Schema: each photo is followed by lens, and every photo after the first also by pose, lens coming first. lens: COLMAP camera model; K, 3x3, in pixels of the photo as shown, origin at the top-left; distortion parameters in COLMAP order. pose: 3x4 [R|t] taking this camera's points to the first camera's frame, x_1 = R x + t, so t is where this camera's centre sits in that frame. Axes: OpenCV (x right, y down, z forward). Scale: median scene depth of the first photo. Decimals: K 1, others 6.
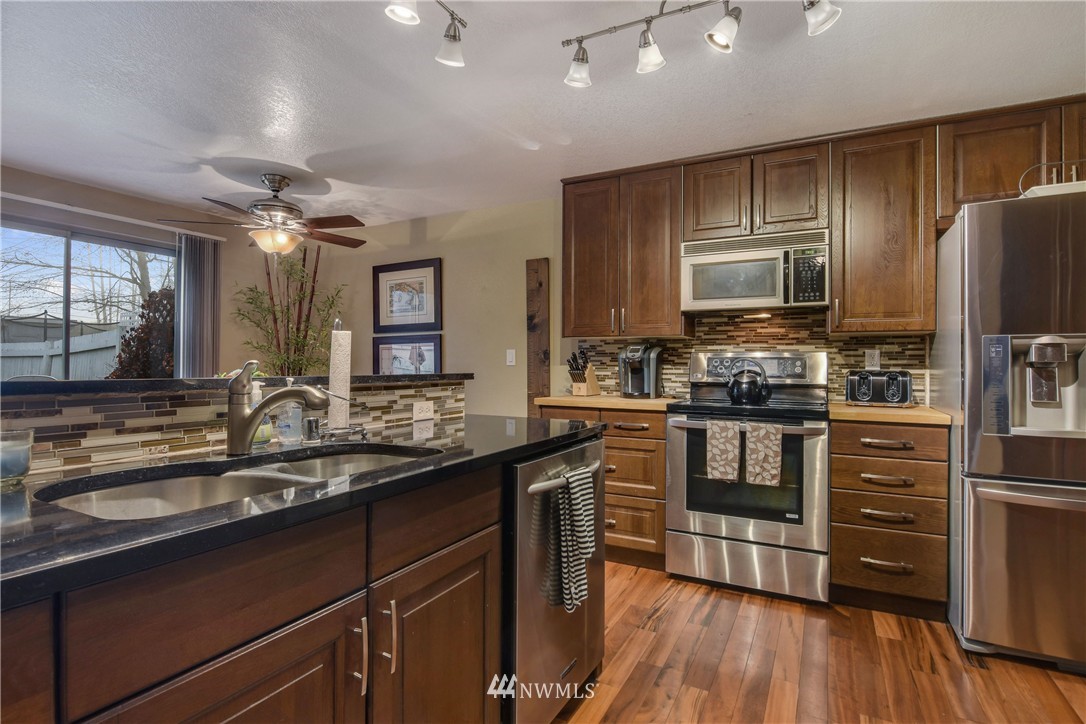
lens RADIAL K [[539.6, 0, 551.5], [0, 539.6, 361.1], [0, 0, 1]] dist [-0.011267, -0.003077]
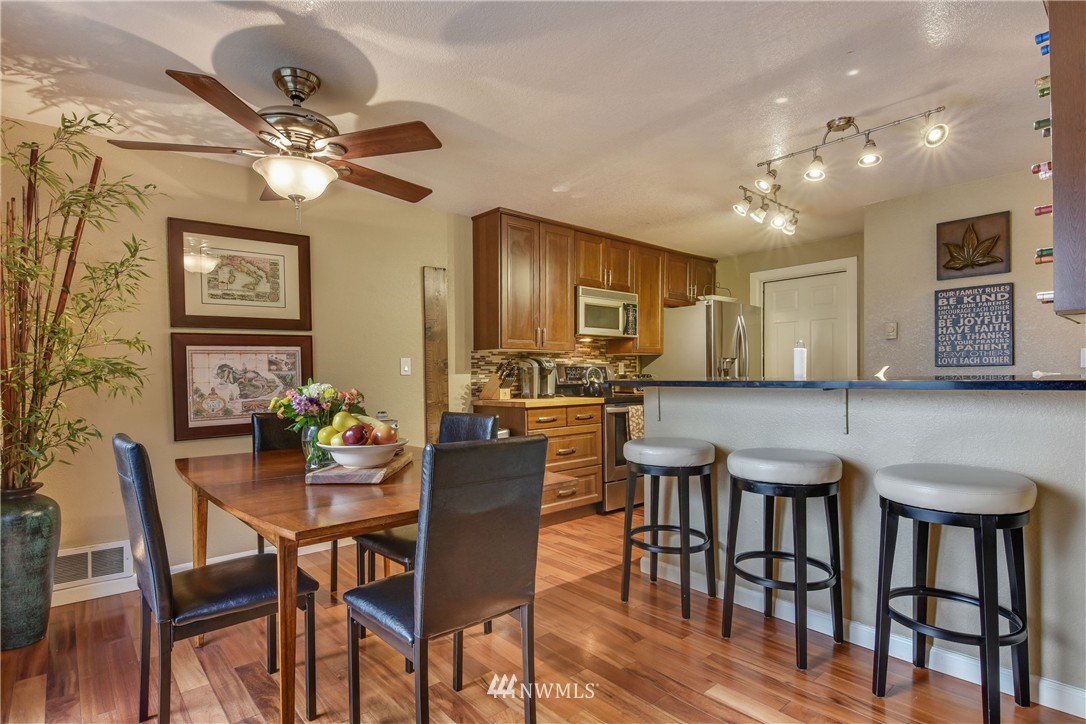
lens RADIAL K [[539.6, 0, 541.0], [0, 539.6, 377.1], [0, 0, 1]] dist [-0.011267, -0.003077]
pose [[0.365761, -0.014494, 0.930596, -0.801895], [0.005371, 0.999895, 0.013462, 0.000649], [-0.930693, 0.000075, 0.365800, 0.409144]]
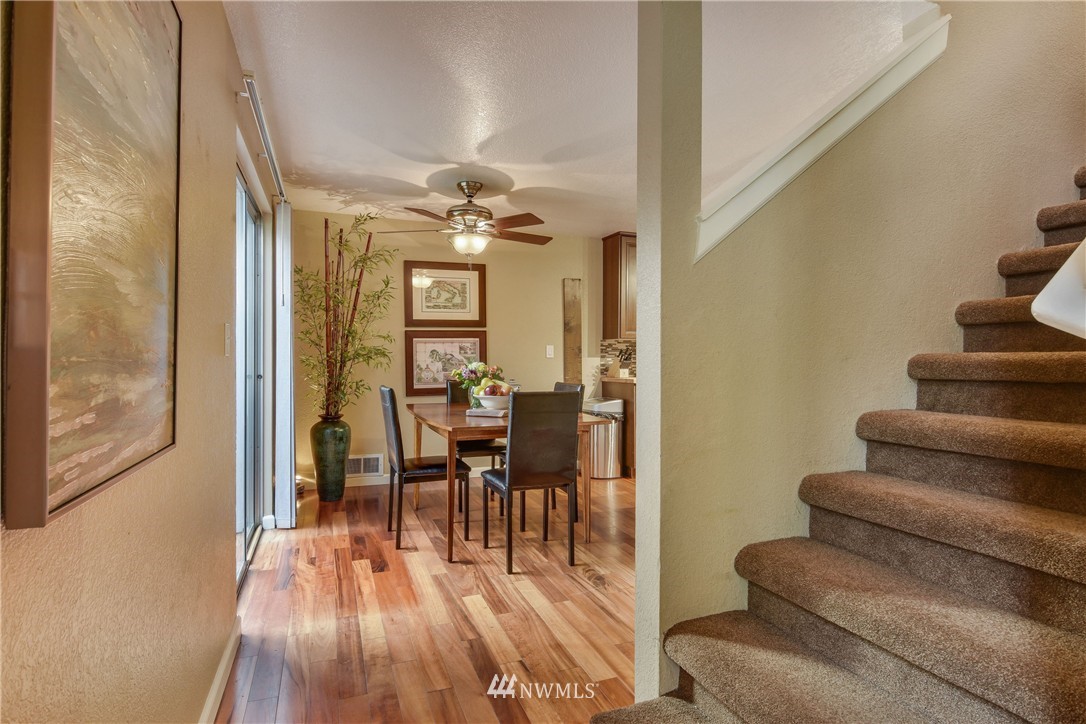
lens RADIAL K [[540.9, 0, 551.4], [0, 540.9, 358.2], [0, 0, 1]] dist [0.000278, 0.000058]
pose [[0.653125, -0.005408, 0.757231, -0.990223], [-0.003880, 0.999937, 0.010489, -0.003707], [-0.757240, -0.009789, 0.653063, 0.133755]]
